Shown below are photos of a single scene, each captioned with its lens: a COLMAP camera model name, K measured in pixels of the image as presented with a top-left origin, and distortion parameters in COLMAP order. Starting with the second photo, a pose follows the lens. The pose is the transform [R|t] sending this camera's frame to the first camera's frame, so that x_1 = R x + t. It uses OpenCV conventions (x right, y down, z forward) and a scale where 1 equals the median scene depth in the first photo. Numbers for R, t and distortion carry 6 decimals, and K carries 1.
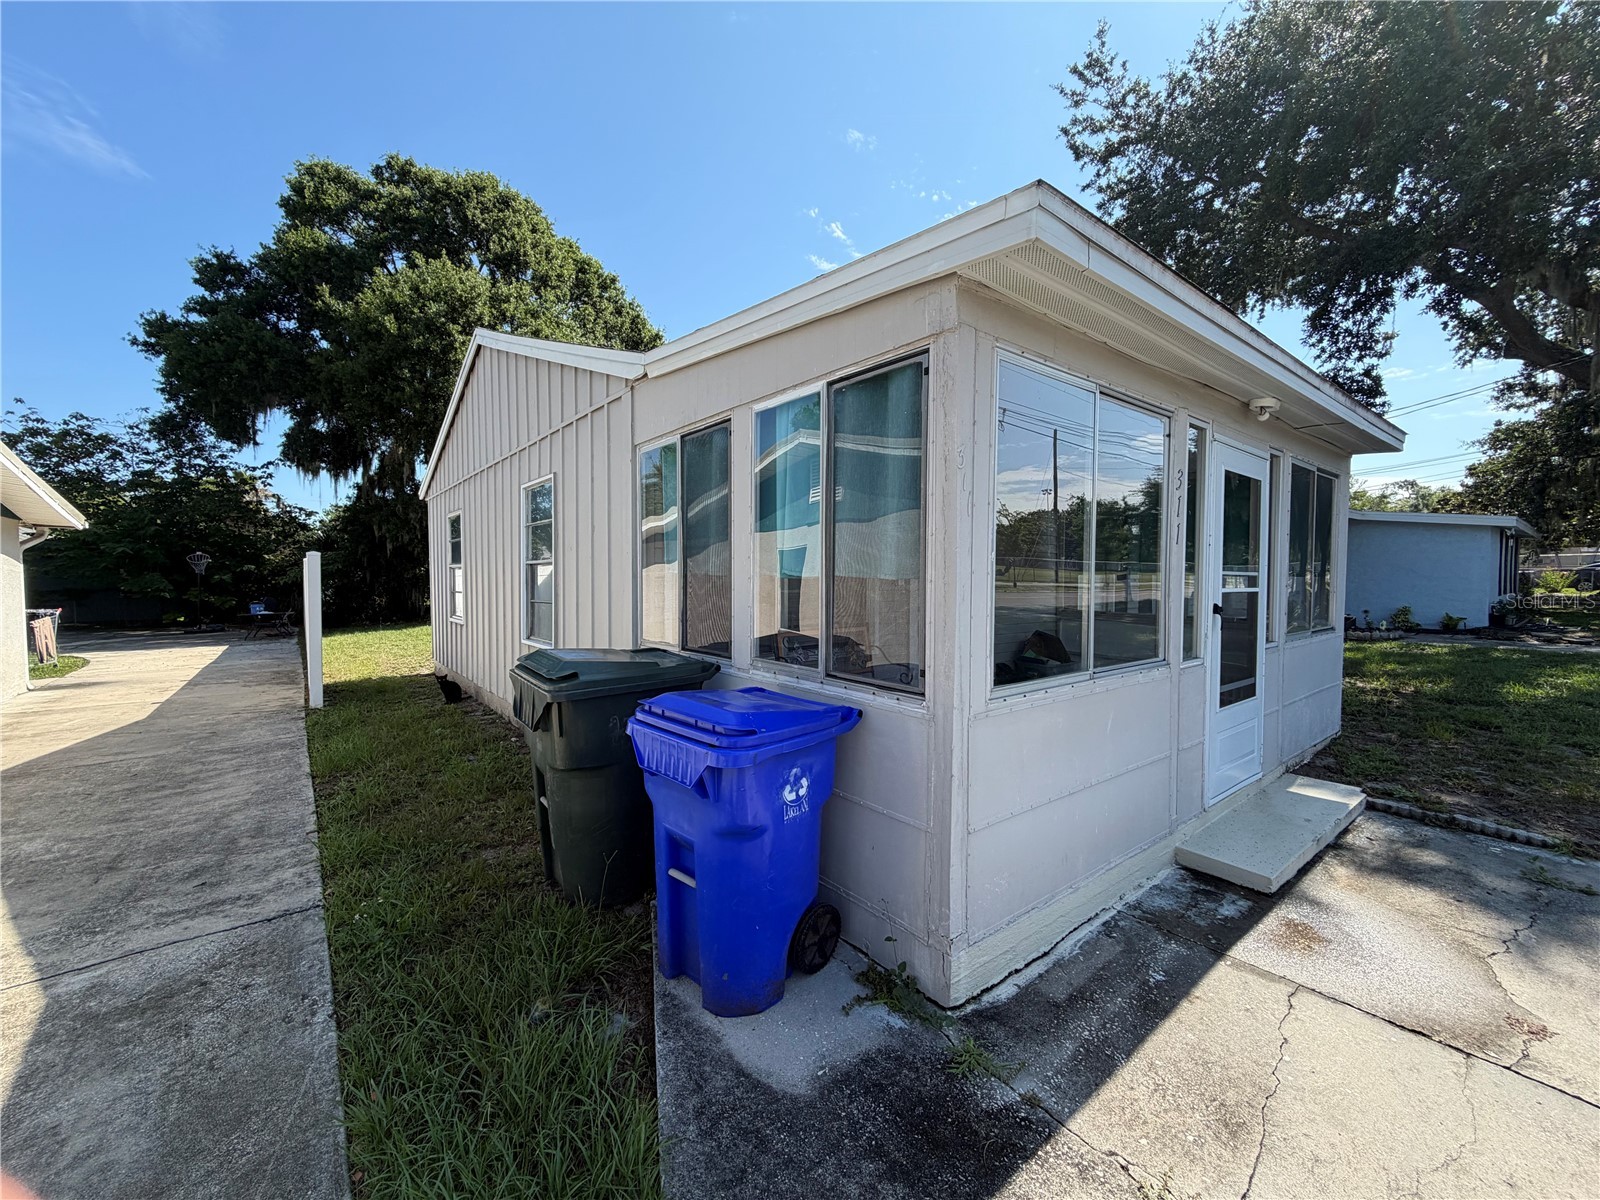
lens RADIAL K [[636.9, 0, 797.8], [0, 636.9, 598.4], [0, 0, 1]] dist [-0.000448, -0.000224]
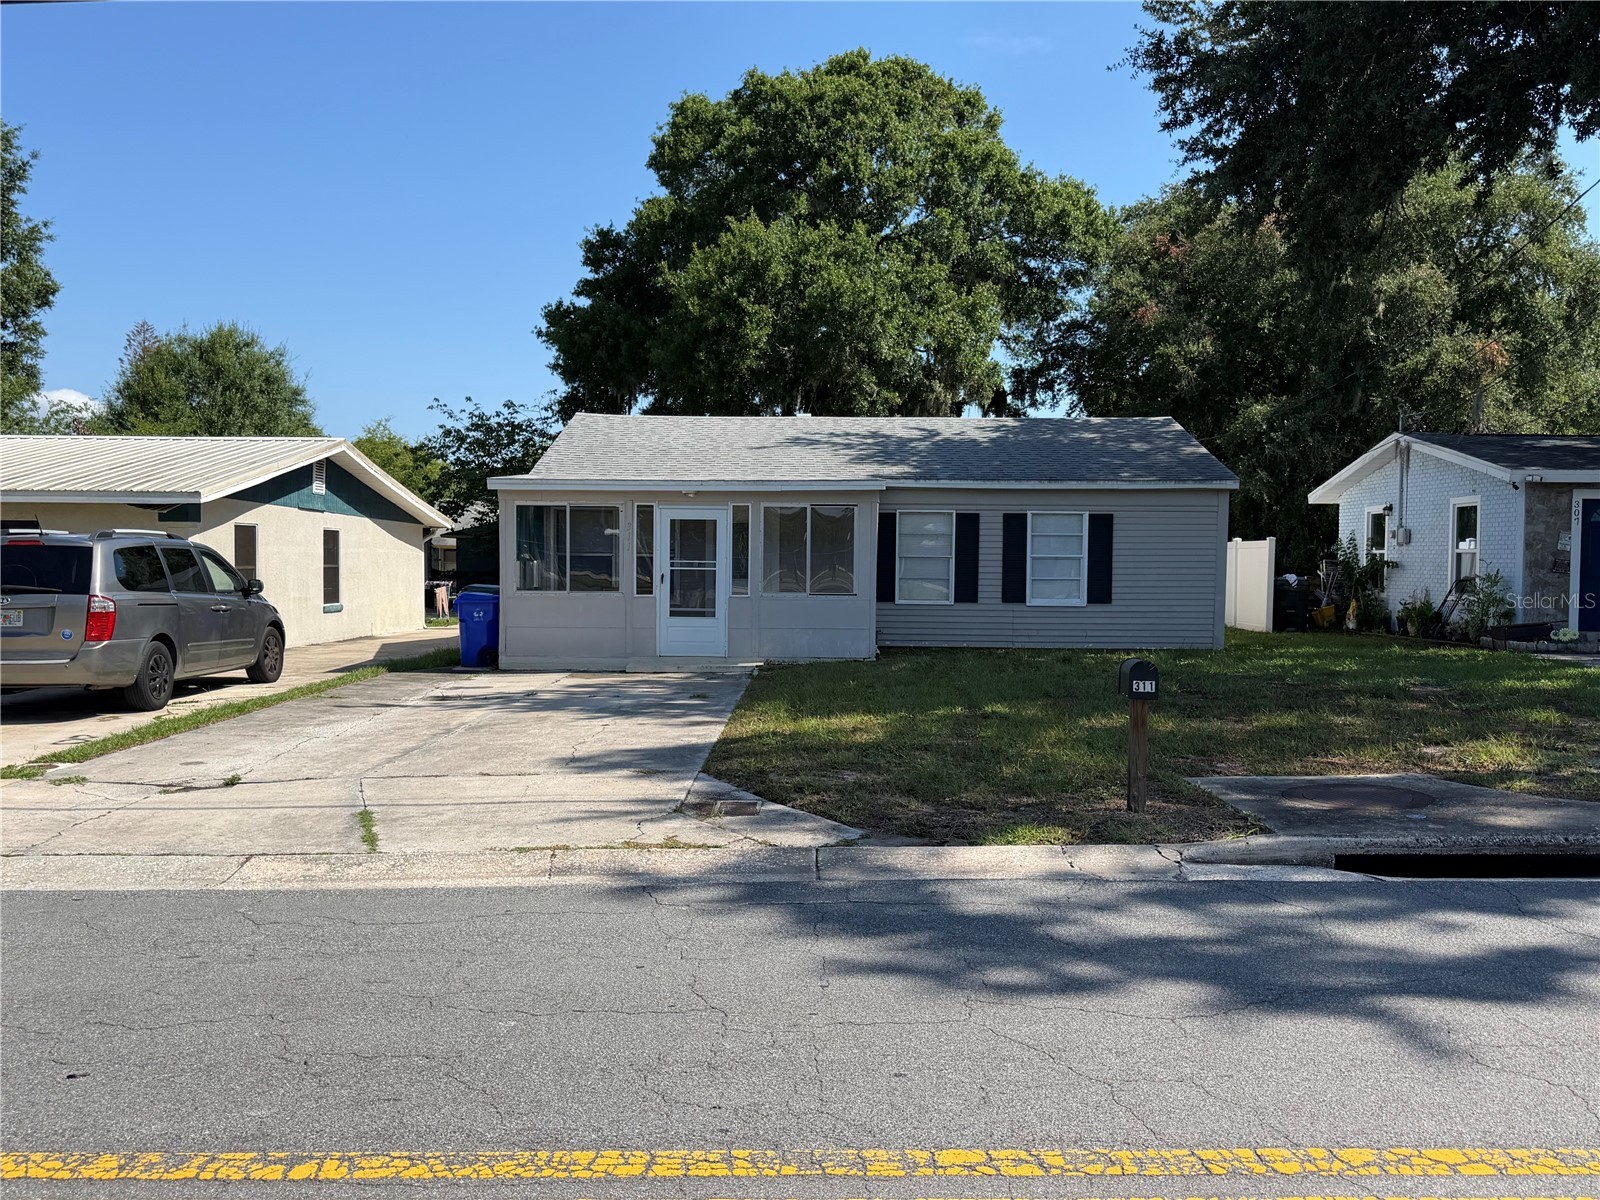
lens RADIAL K [[1343.1, 0, 806.1], [0, 1343.1, 618.9], [0, 0, 1]] dist [0.118652, -0.198403]
pose [[0.773223, 0.033075, -0.633271, 0.705938], [-0.028403, 0.999443, 0.017520, 0.012455], [0.633498, 0.004440, 0.773732, -0.432185]]
